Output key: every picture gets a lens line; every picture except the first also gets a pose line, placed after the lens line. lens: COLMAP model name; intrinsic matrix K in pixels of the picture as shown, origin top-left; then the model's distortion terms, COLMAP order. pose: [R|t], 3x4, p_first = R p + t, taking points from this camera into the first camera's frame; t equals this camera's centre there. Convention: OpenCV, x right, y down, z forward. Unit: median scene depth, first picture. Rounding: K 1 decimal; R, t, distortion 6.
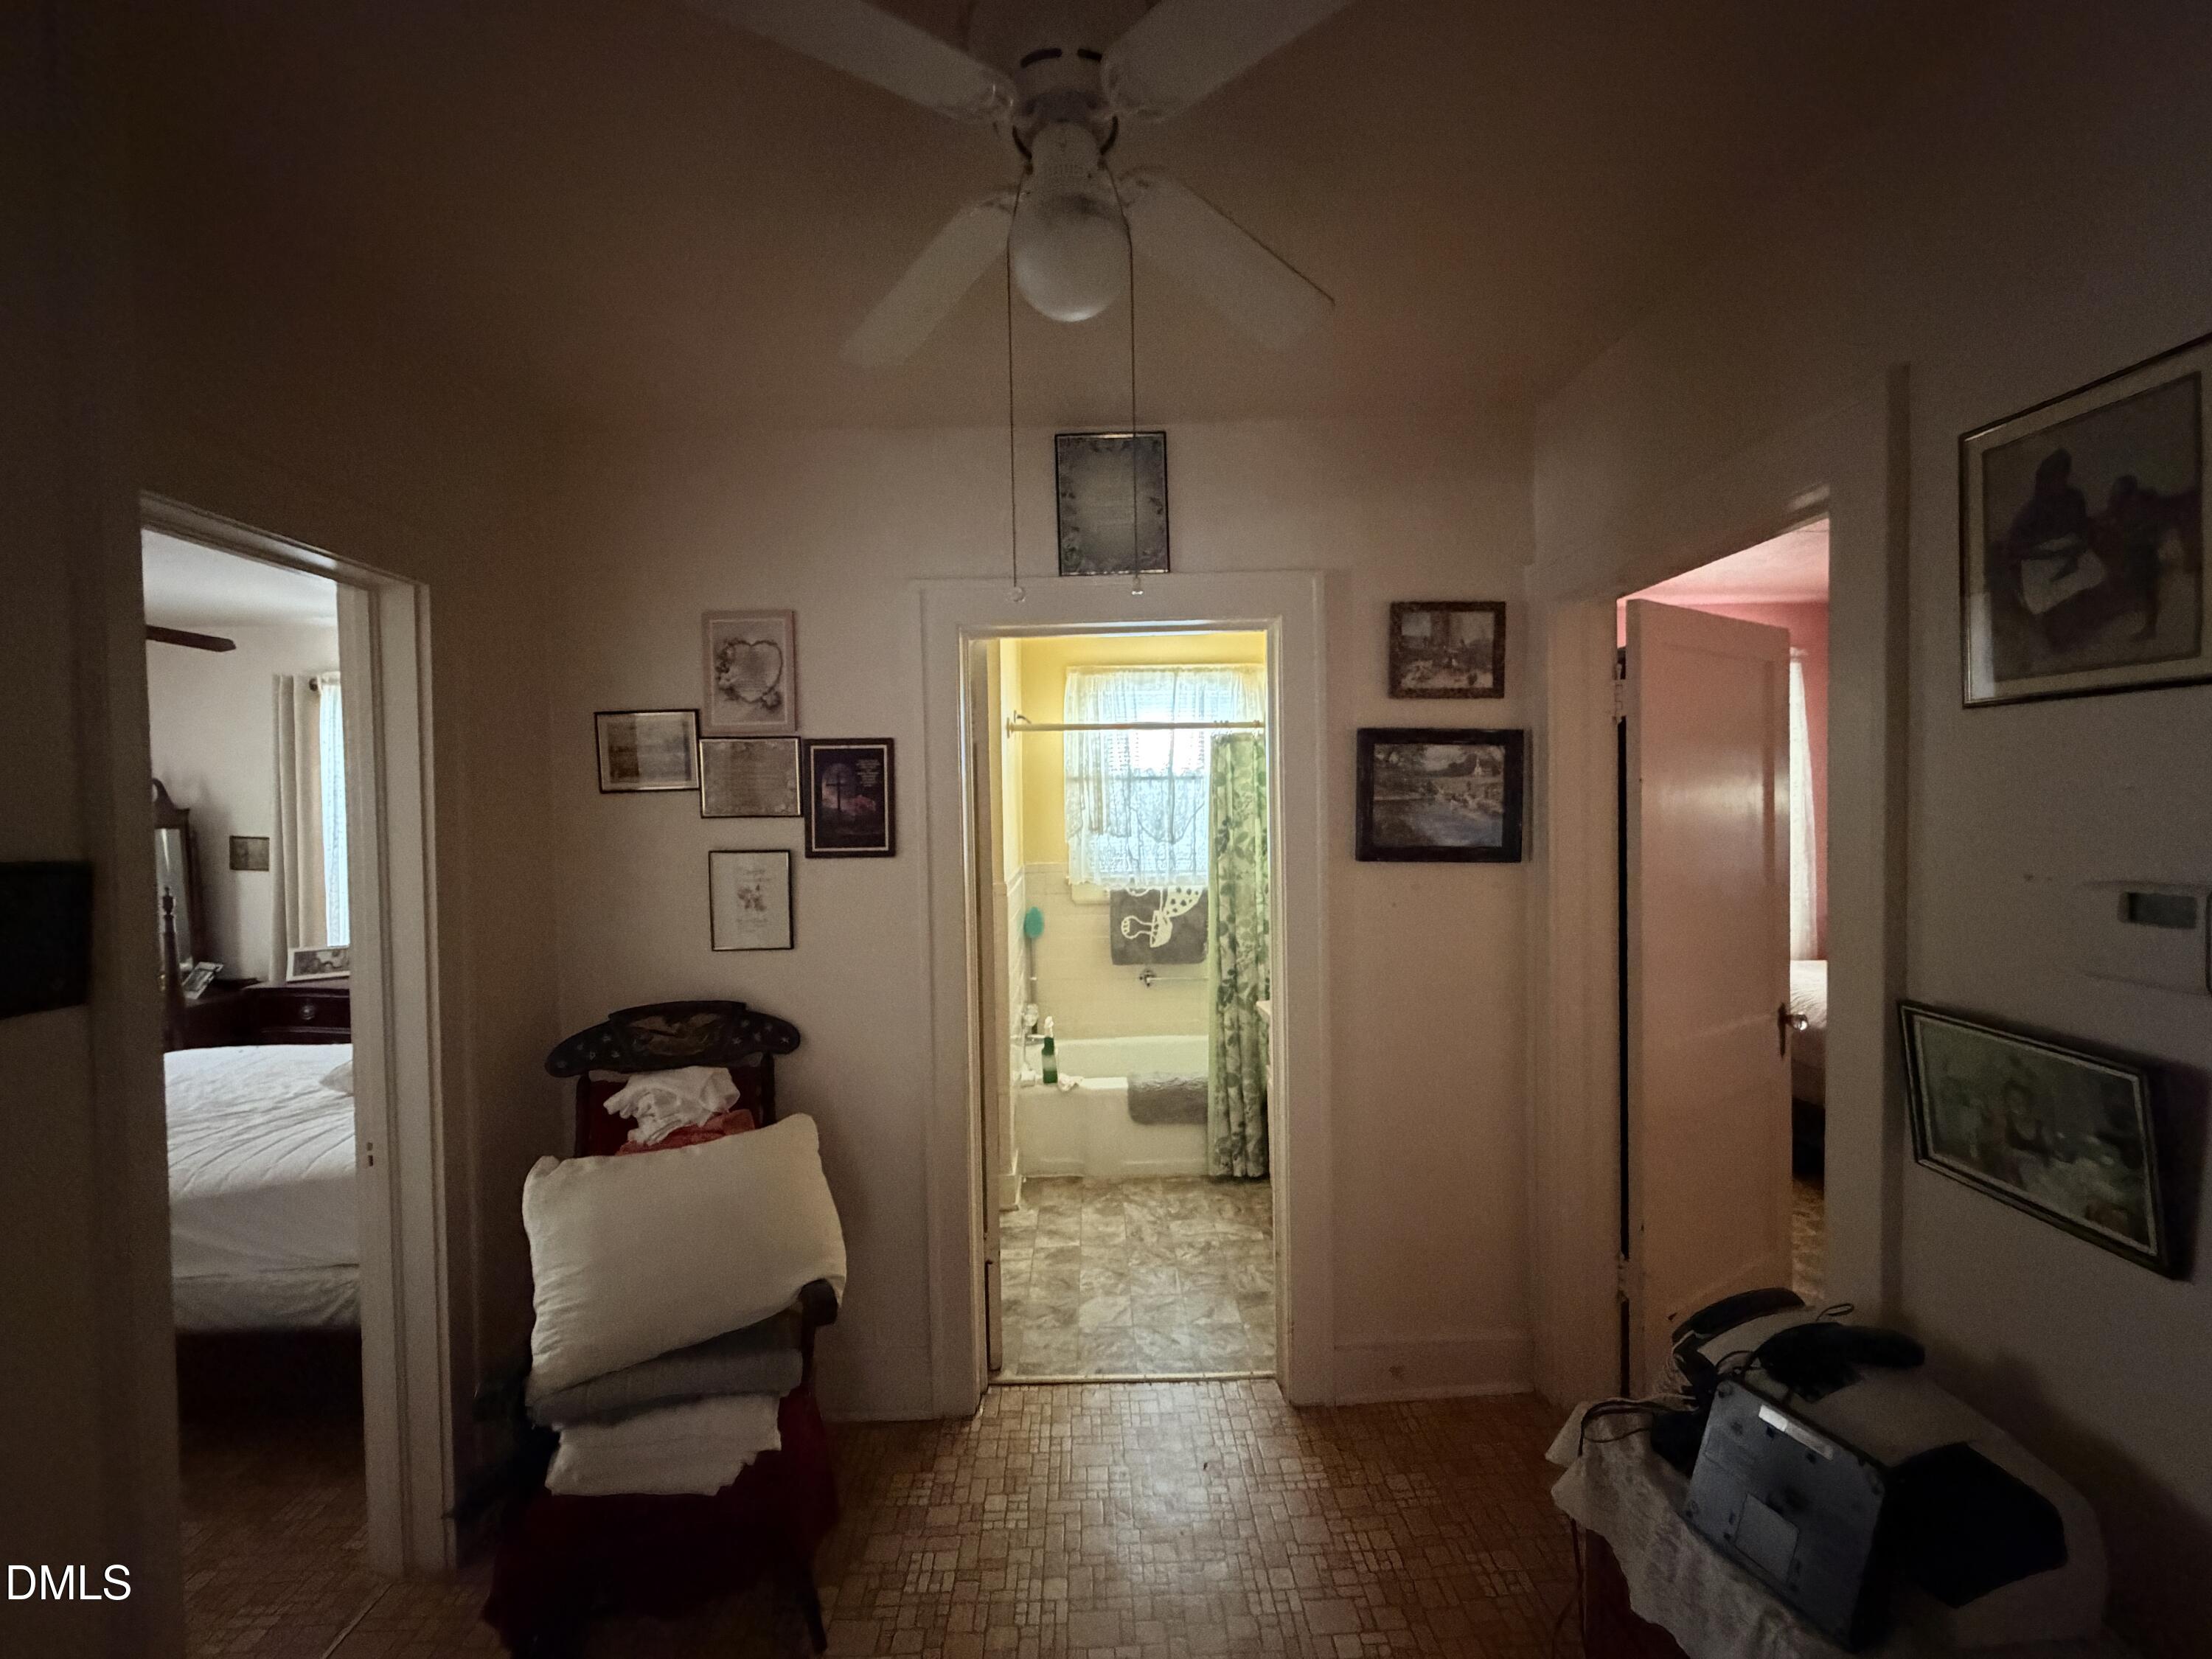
lens RADIAL K [[887.3, 0, 1089.5], [0, 887.3, 819.8], [0, 0, 1]] dist [-0.003024, 0.000241]
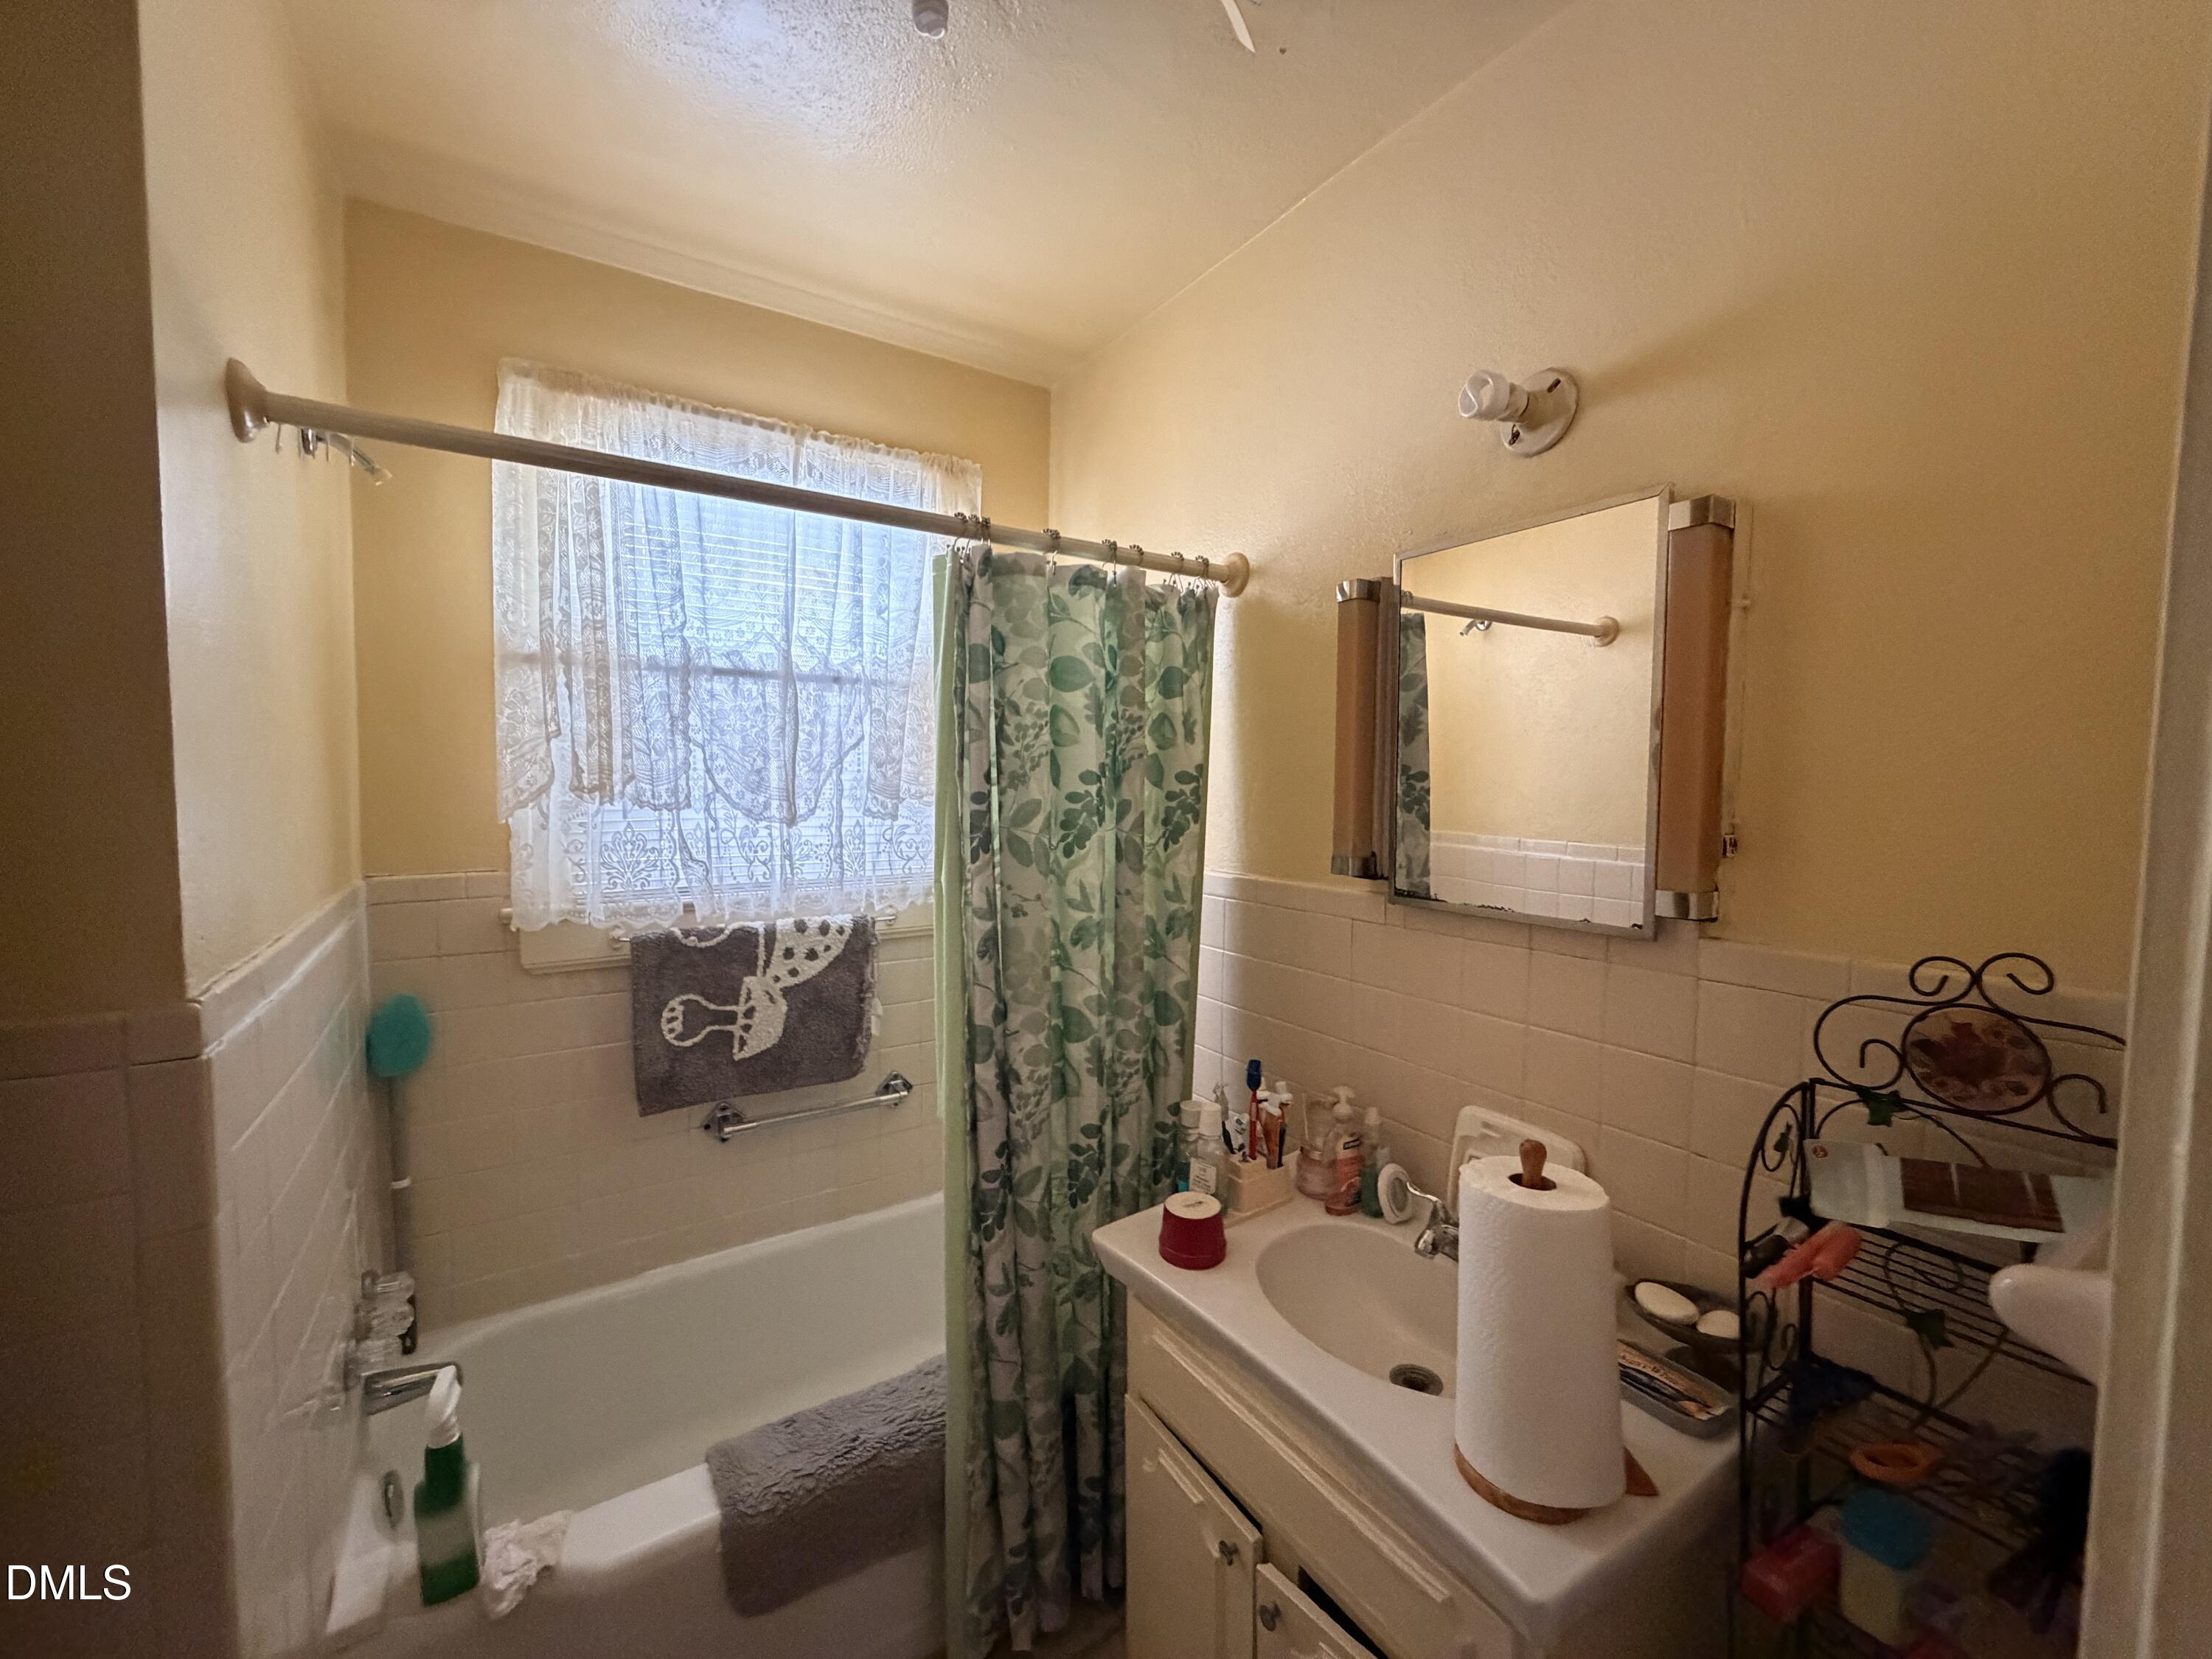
lens RADIAL K [[887.3, 0, 1093.8], [0, 887.3, 827.5], [0, 0, 1]] dist [-0.003024, 0.000241]
pose [[0.844017, -0.004280, 0.536299, -0.016367], [-0.018226, 0.999162, 0.036658, 0.009304], [-0.536007, -0.040714, 0.843231, 0.543992]]
